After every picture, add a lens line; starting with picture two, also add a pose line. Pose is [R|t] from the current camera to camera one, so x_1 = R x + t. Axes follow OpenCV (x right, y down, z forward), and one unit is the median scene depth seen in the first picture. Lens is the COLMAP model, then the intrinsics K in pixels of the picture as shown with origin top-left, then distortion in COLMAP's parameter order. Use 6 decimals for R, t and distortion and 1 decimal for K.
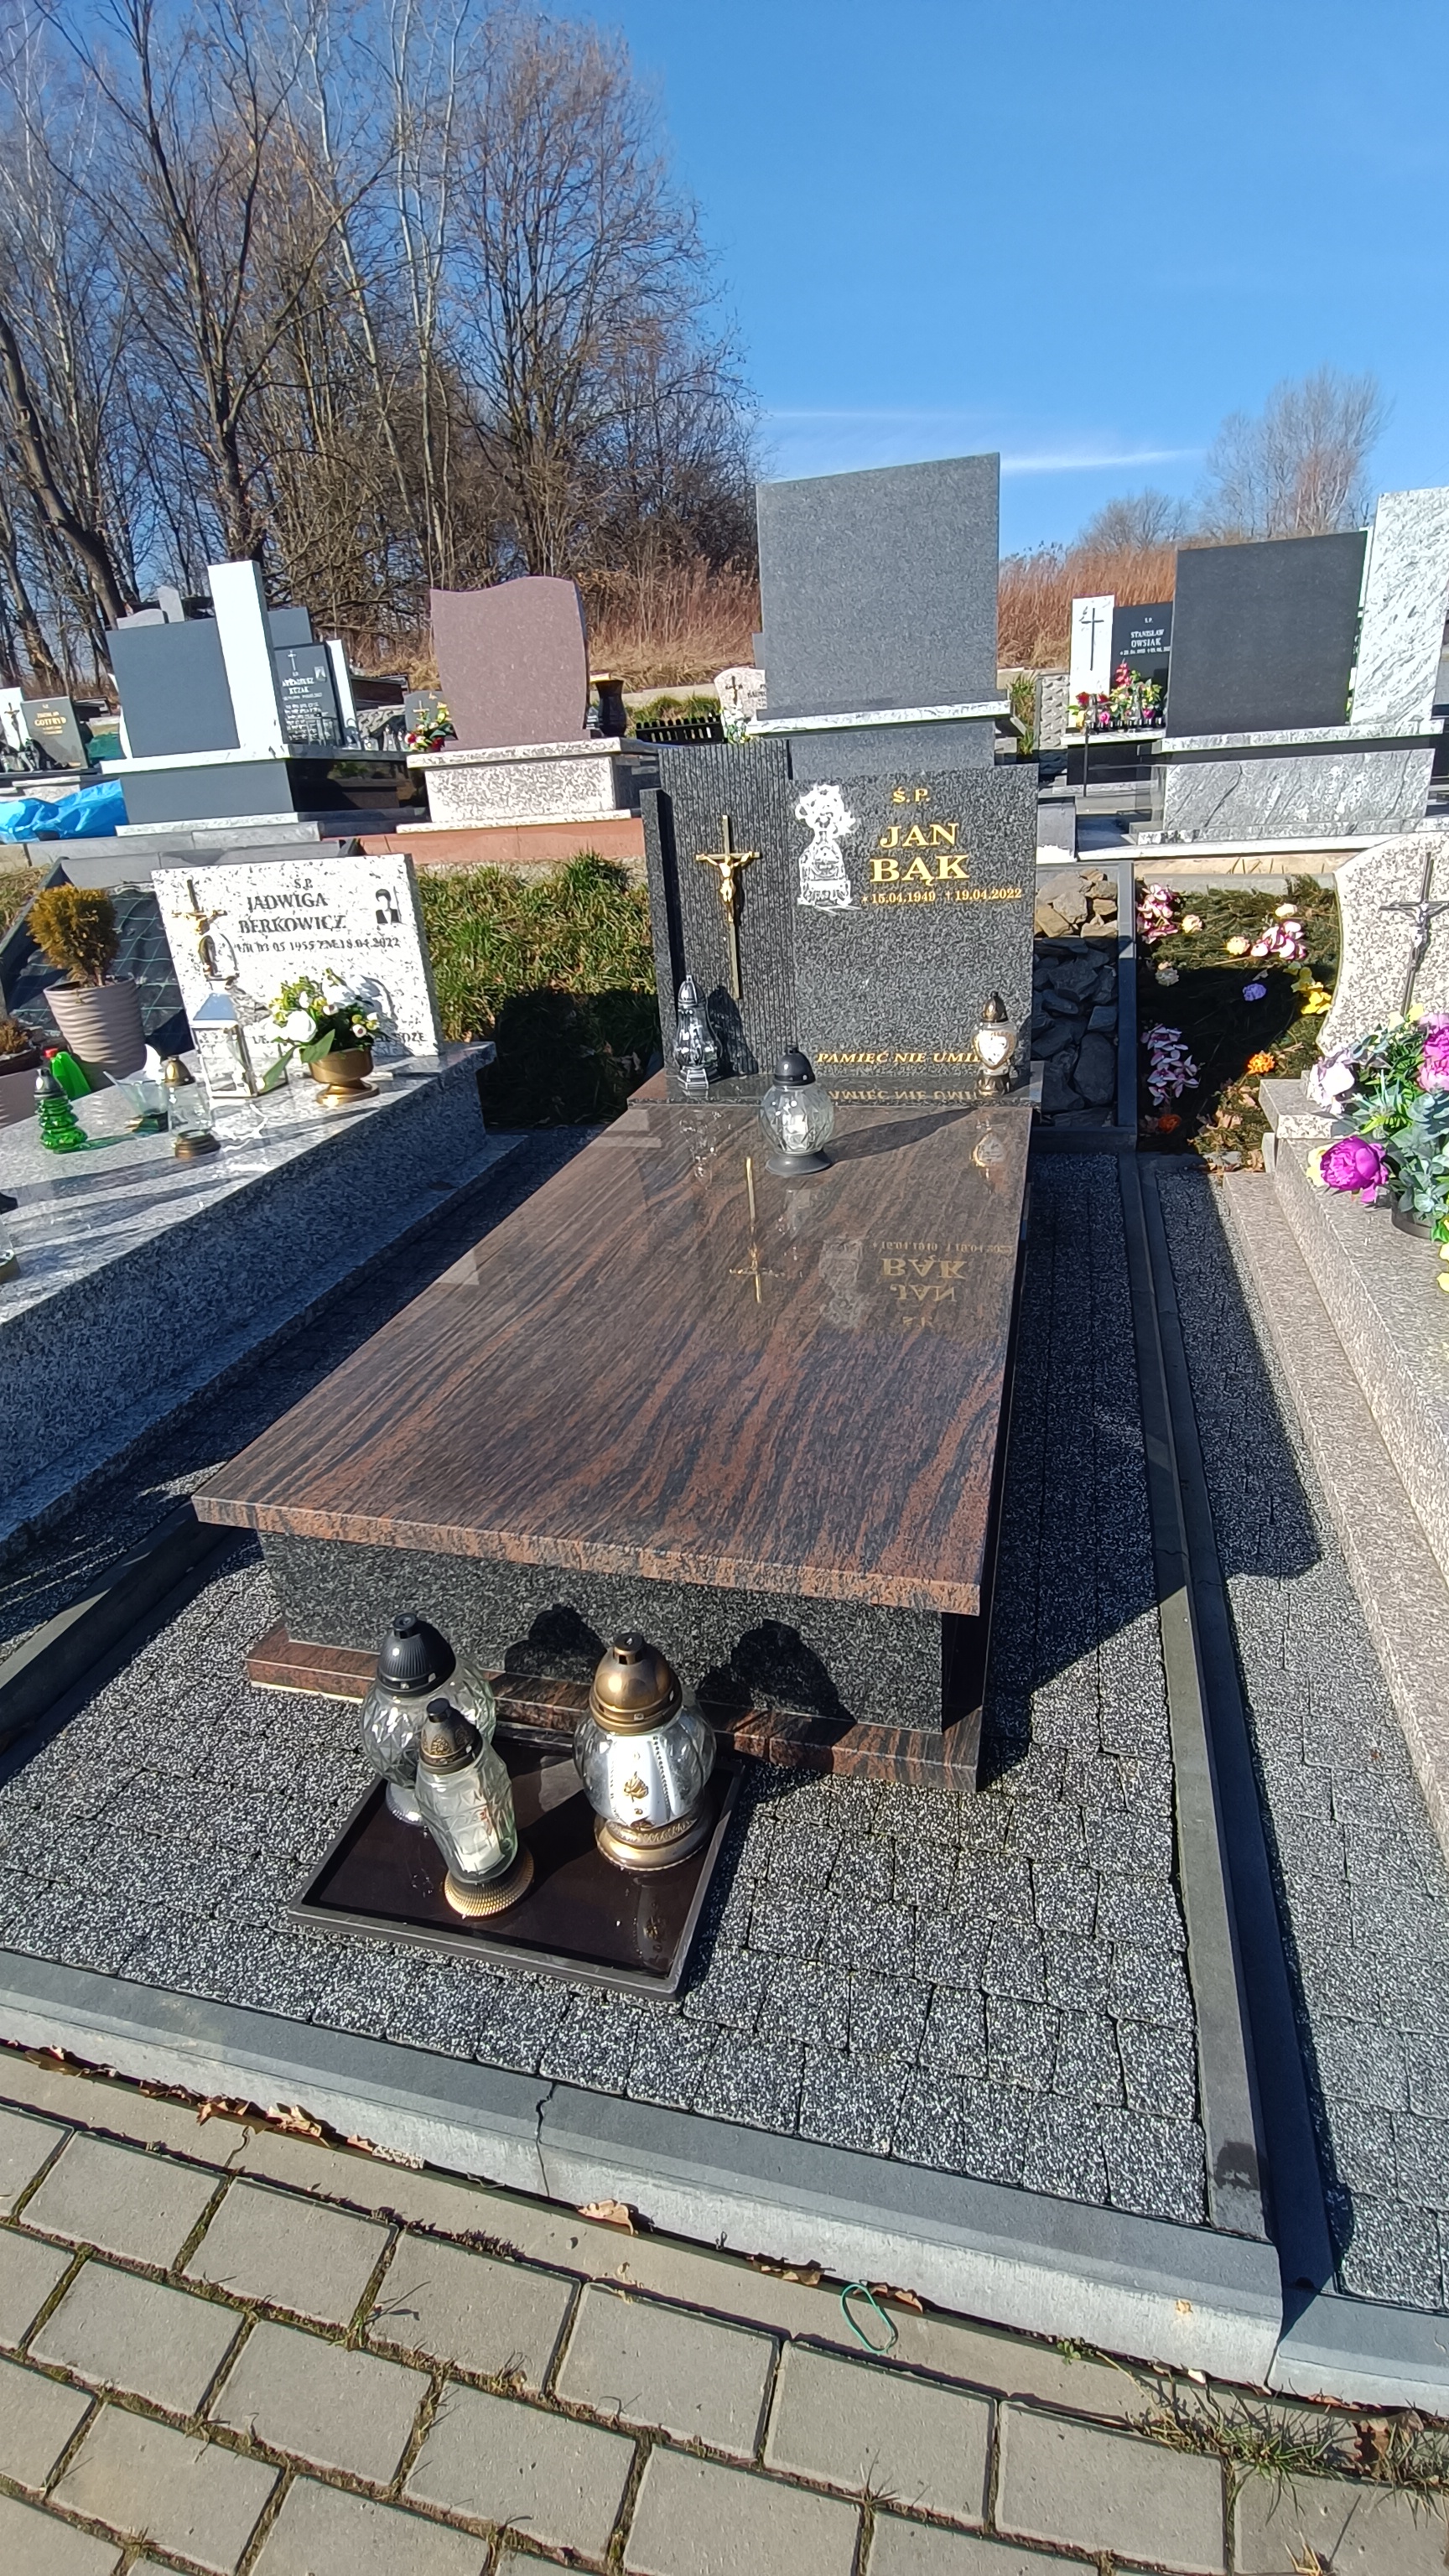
lens RADIAL K [[1180.0, 0, 730.0], [0, 1180.0, 1275.2], [0, 0, 1]] dist [-0.020500, 0.000813]
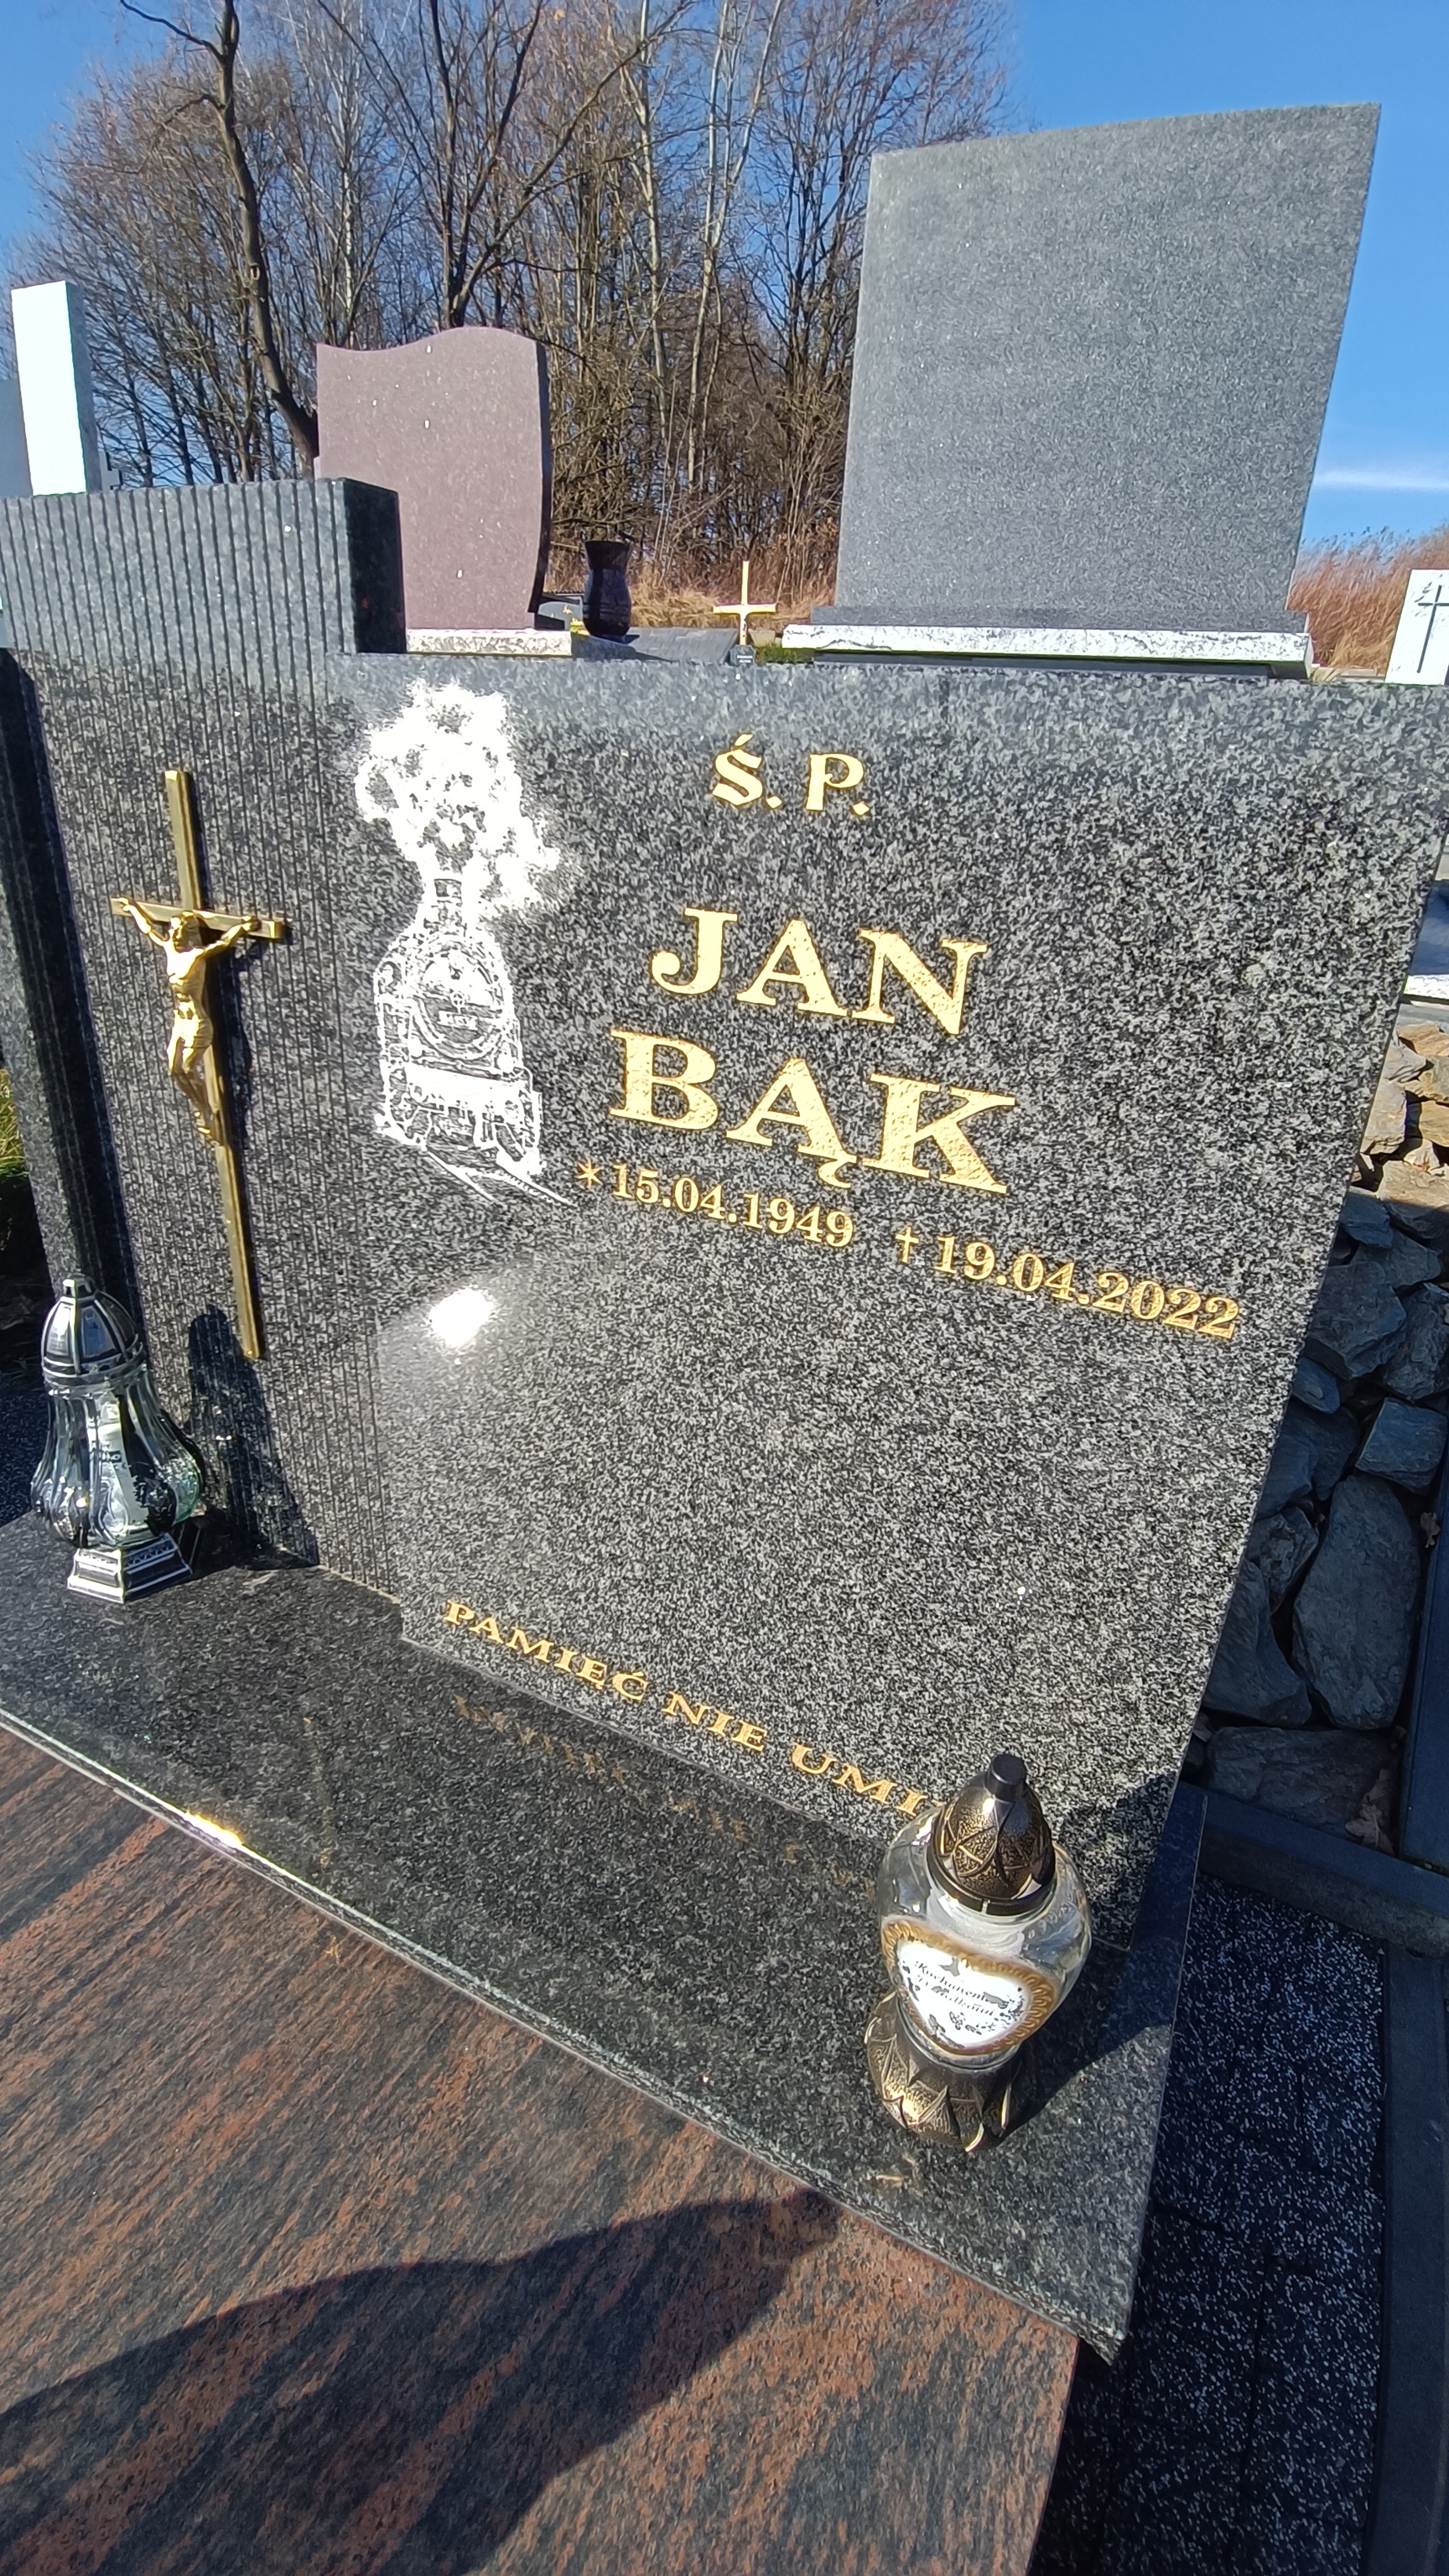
lens RADIAL K [[1180.0, 0, 722.3], [0, 1180.0, 1270.1], [0, 0, 1]] dist [-0.020500, 0.000813]
pose [[0.973302, 0.189238, -0.129891, 0.129322], [-0.187212, 0.981928, 0.027744, -0.226150], [0.132794, -0.002687, 0.991140, 0.548944]]
